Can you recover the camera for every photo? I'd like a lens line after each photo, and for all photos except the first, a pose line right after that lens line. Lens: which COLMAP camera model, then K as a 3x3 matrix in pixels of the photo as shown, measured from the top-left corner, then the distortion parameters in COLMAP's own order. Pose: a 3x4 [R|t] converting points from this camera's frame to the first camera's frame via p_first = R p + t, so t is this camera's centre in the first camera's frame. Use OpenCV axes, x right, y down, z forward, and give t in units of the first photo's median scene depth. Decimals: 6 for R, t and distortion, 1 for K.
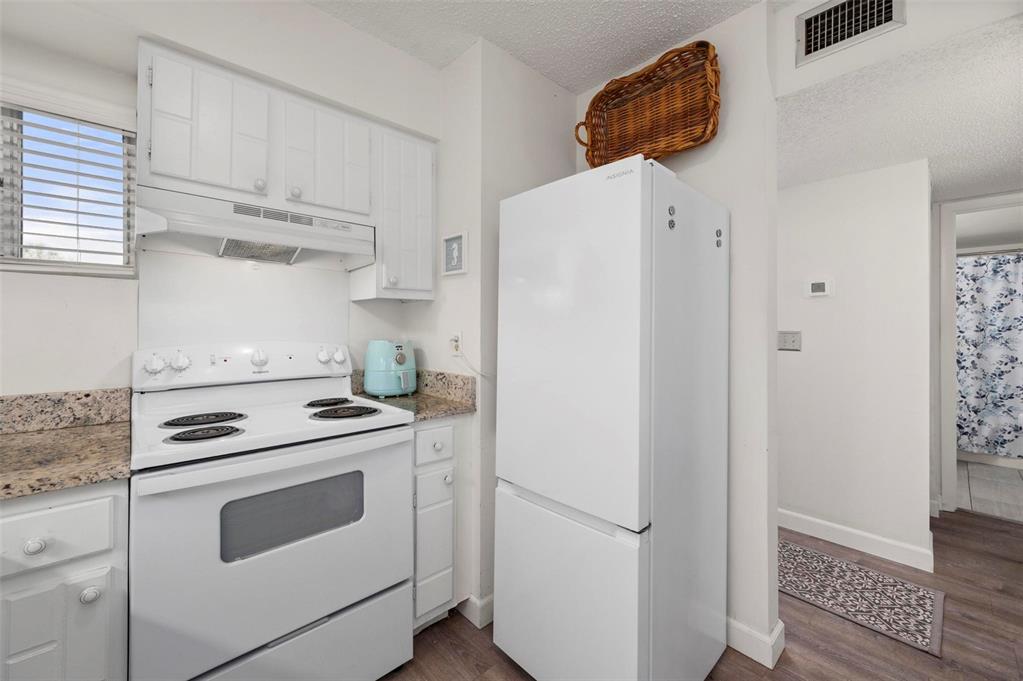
lens RADIAL K [[403.2, 0, 510.5], [0, 403.2, 331.1], [0, 0, 1]] dist [0.000793, 0.000091]
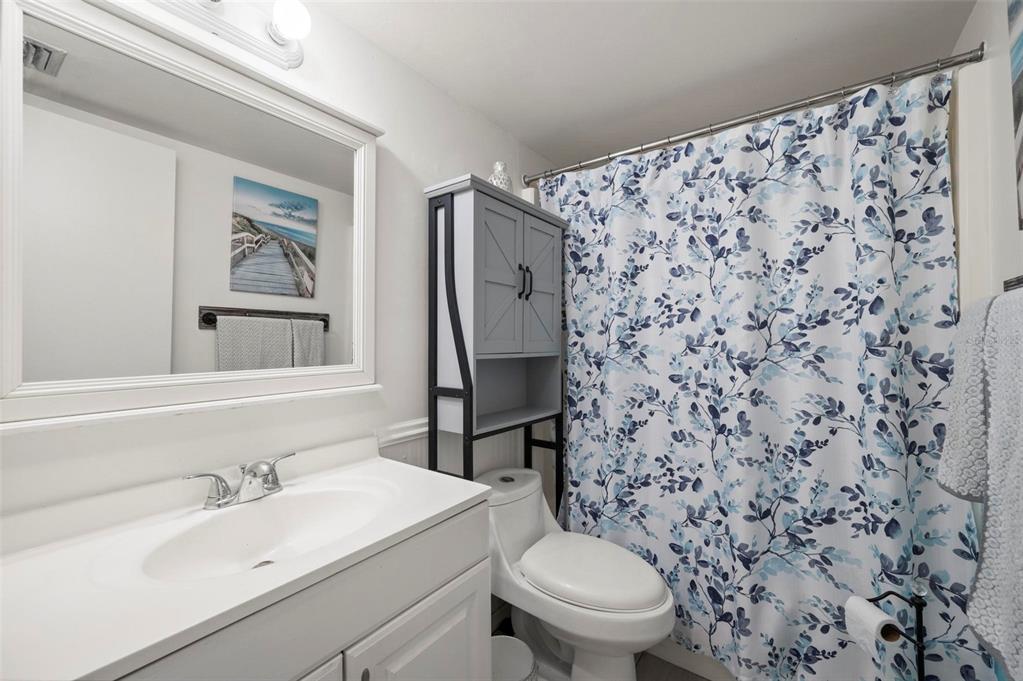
lens RADIAL K [[411.8, 0, 508.4], [0, 411.8, 349.9], [0, 0, 1]] dist [-0.000664, -0.000121]
pose [[0.983049, -0.004067, 0.183297, 0.890632], [0.005520, 0.999957, -0.007417, 0.020937], [-0.183259, 0.008303, 0.983030, 0.691338]]
